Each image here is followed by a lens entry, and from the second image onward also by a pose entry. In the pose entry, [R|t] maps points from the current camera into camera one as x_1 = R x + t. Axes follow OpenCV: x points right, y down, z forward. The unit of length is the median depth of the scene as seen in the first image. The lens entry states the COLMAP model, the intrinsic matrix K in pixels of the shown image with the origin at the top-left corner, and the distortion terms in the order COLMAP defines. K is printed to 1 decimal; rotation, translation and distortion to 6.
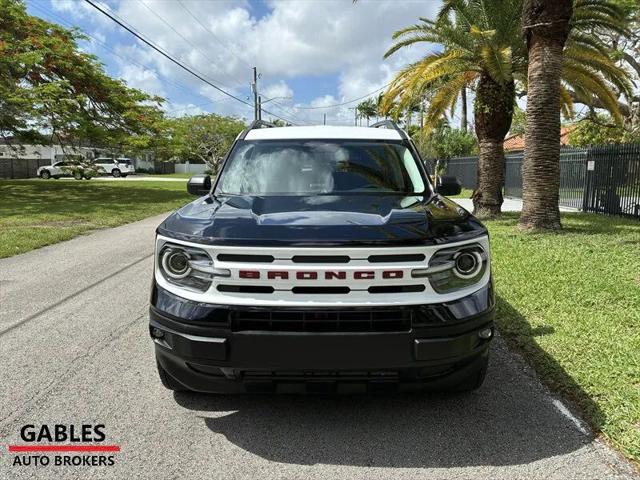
lens RADIAL K [[469.1, 0, 299.9], [0, 469.1, 255.7], [0, 0, 1]] dist [0.075400, -0.001426]
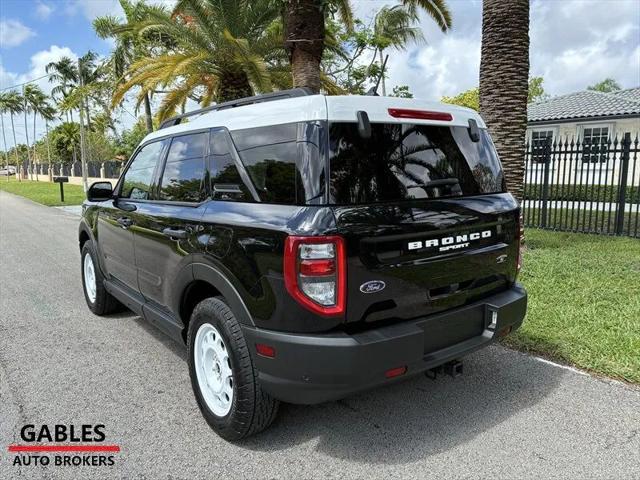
lens RADIAL K [[498.7, 0, 316.3], [0, 498.7, 258.2], [0, 0, 1]] dist [0.003872, -0.011703]
pose [[0.778027, -0.117995, 0.617050, -0.822581], [0.121594, 0.991914, 0.036362, -0.100292], [-0.616351, 0.046739, 0.786084, 0.437312]]
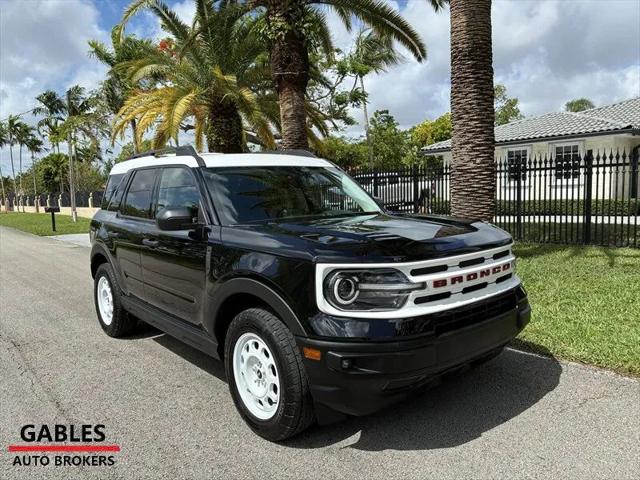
lens RADIAL K [[498.7, 0, 316.3], [0, 498.7, 258.2], [0, 0, 1]] dist [0.003872, -0.011703]
pose [[0.759336, -0.113676, 0.640693, -1.012419], [0.153121, 0.988188, -0.006145, -0.052893], [-0.632426, 0.102770, 0.767773, 0.252264]]
